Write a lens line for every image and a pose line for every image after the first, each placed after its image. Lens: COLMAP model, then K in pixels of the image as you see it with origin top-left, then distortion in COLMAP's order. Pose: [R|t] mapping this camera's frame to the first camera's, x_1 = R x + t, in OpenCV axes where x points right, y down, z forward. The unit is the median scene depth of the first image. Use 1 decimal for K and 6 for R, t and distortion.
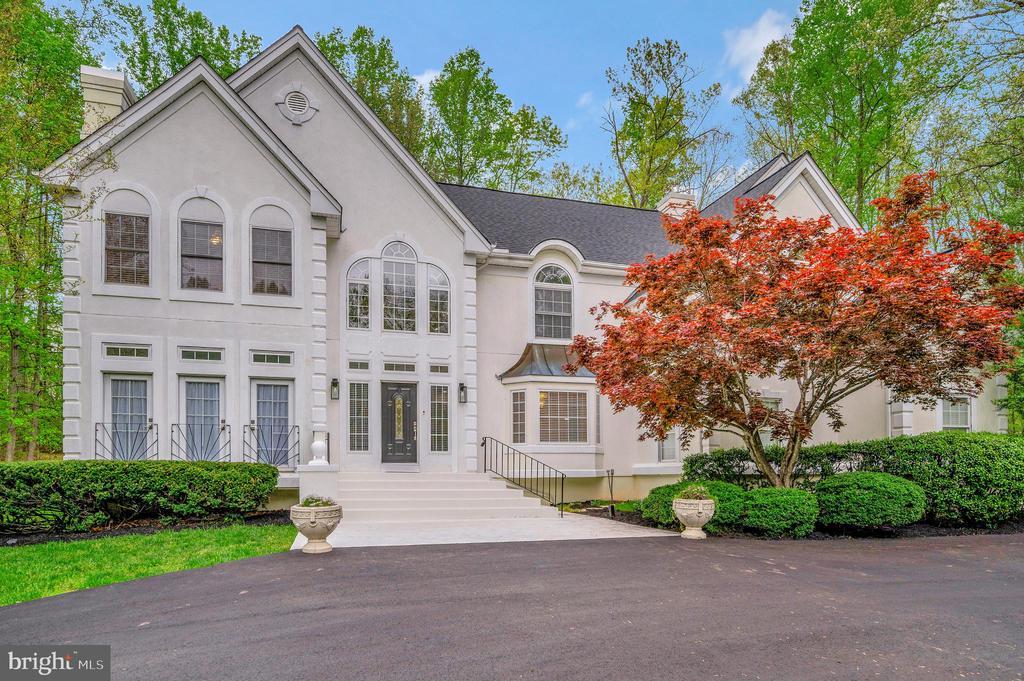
lens RADIAL K [[616.8, 0, 517.2], [0, 616.8, 472.3], [0, 0, 1]] dist [0.000403, -0.000304]
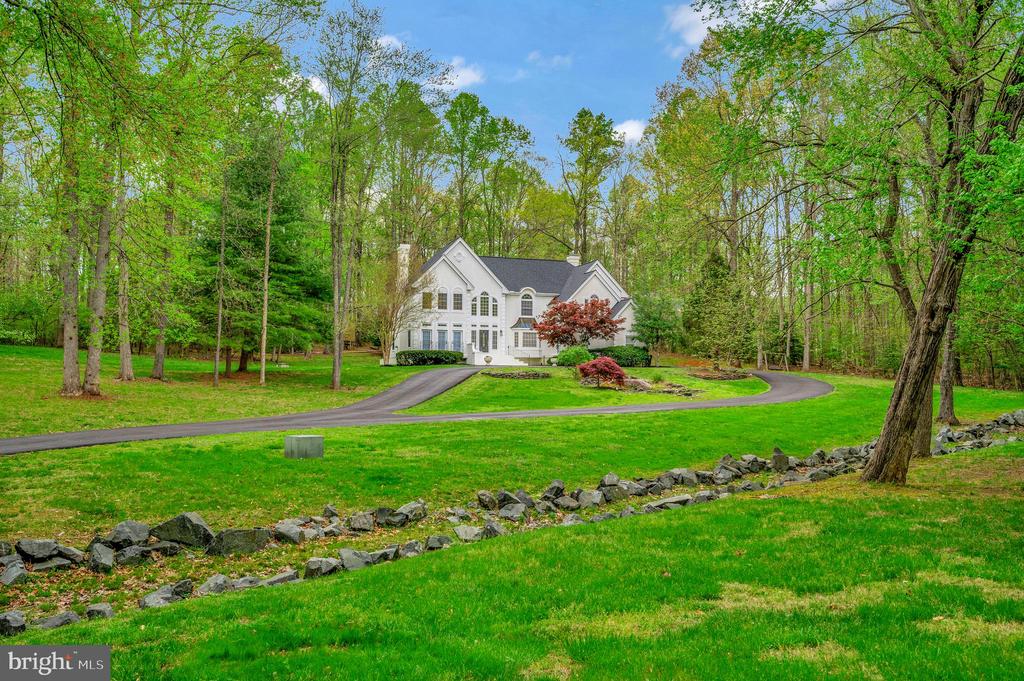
lens RADIAL K [[833.1, 0, 512.0], [0, 833.1, 340.5], [0, 0, 1]] dist [0.001071, -0.000064]
pose [[0.998400, 0.010411, 0.055572, -0.298140], [-0.007280, 0.998390, -0.056248, 0.185894], [-0.056069, 0.055753, 0.996869, -3.834703]]
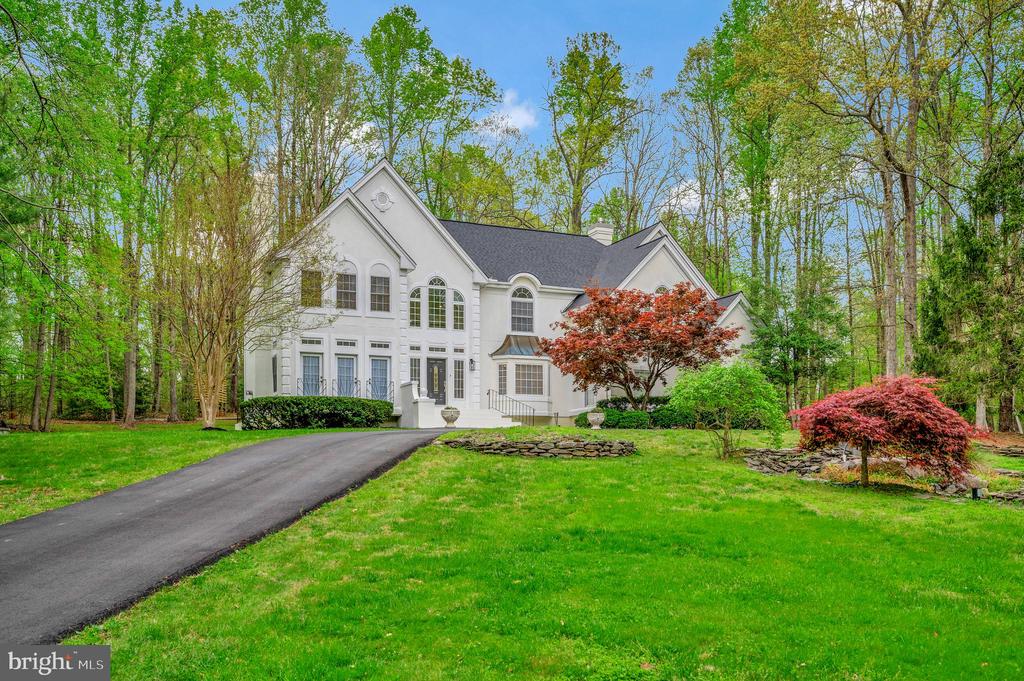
lens RADIAL K [[910.2, 0, 513.1], [0, 910.2, 440.7], [0, 0, 1]] dist [0.079682, 0.000137]
pose [[0.992282, 0.004468, 0.123923, -0.293865], [-0.000558, 0.999502, -0.031566, 0.164909], [-0.124003, 0.031253, 0.991790, -1.543170]]
